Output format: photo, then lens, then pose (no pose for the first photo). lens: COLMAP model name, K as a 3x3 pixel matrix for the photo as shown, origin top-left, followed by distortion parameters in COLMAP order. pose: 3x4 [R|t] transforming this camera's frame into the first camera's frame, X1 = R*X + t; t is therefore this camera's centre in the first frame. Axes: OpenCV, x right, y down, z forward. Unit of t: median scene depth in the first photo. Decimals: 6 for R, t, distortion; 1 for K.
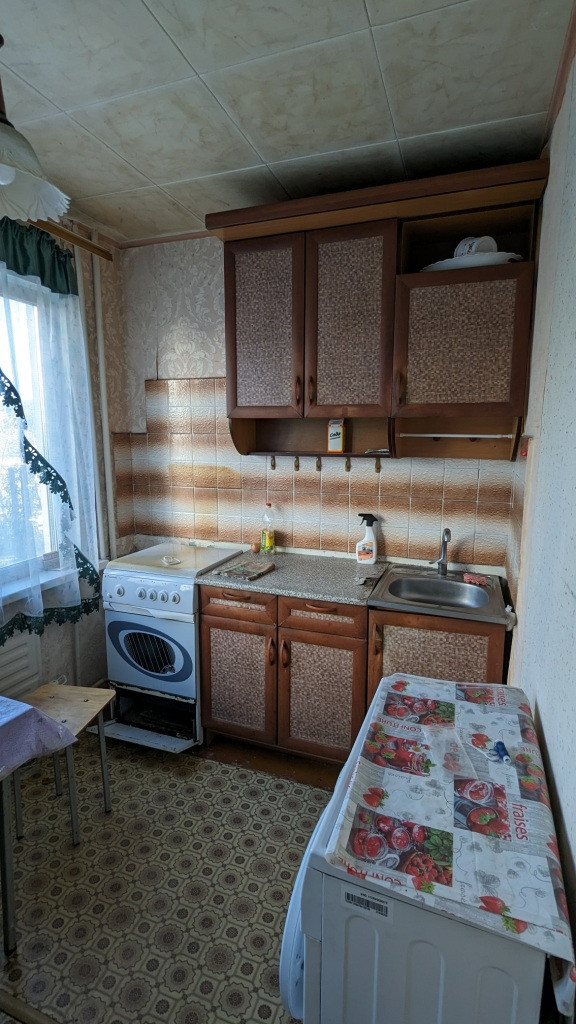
lens RADIAL K [[485.5, 0, 285.8], [0, 485.5, 509.8], [0, 0, 1]] dist [-0.004341, 0.001987]
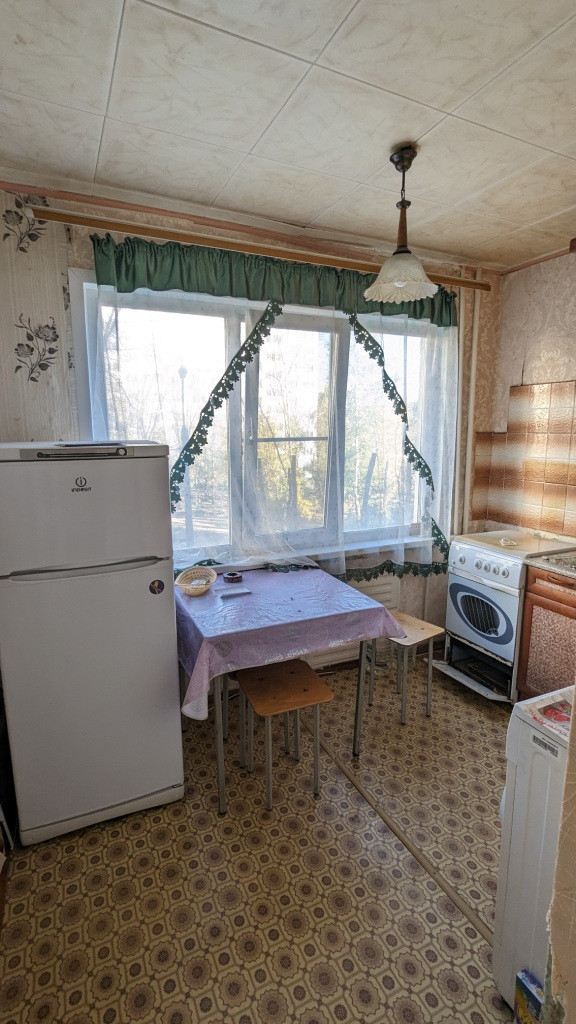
lens RADIAL K [[485.5, 0, 289.8], [0, 485.5, 510.4], [0, 0, 1]] dist [-0.004341, 0.001987]
pose [[0.726123, 0.108823, -0.678898, 0.174162], [-0.103736, 0.993432, 0.048288, 0.027241], [0.679694, 0.035363, 0.732643, -0.224892]]
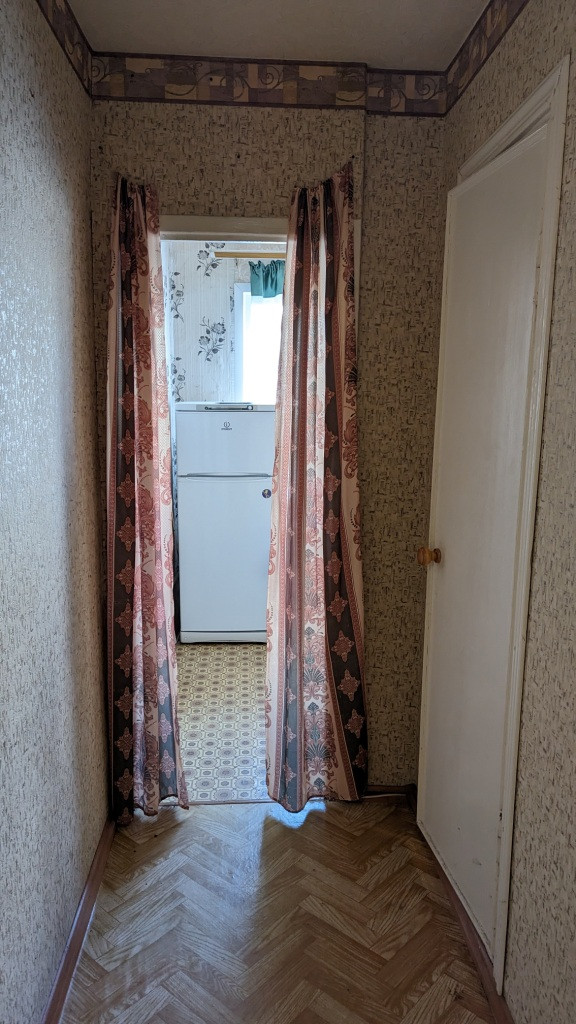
lens RADIAL K [[730.5, 0, 287.8], [0, 730.5, 512.4], [0, 0, 1]] dist [0.053417, 0.000446]
pose [[0.409606, 0.150193, -0.899814, 1.163228], [-0.149502, 0.984070, 0.096202, 0.067023], [0.899929, 0.095119, 0.425536, -0.521035]]
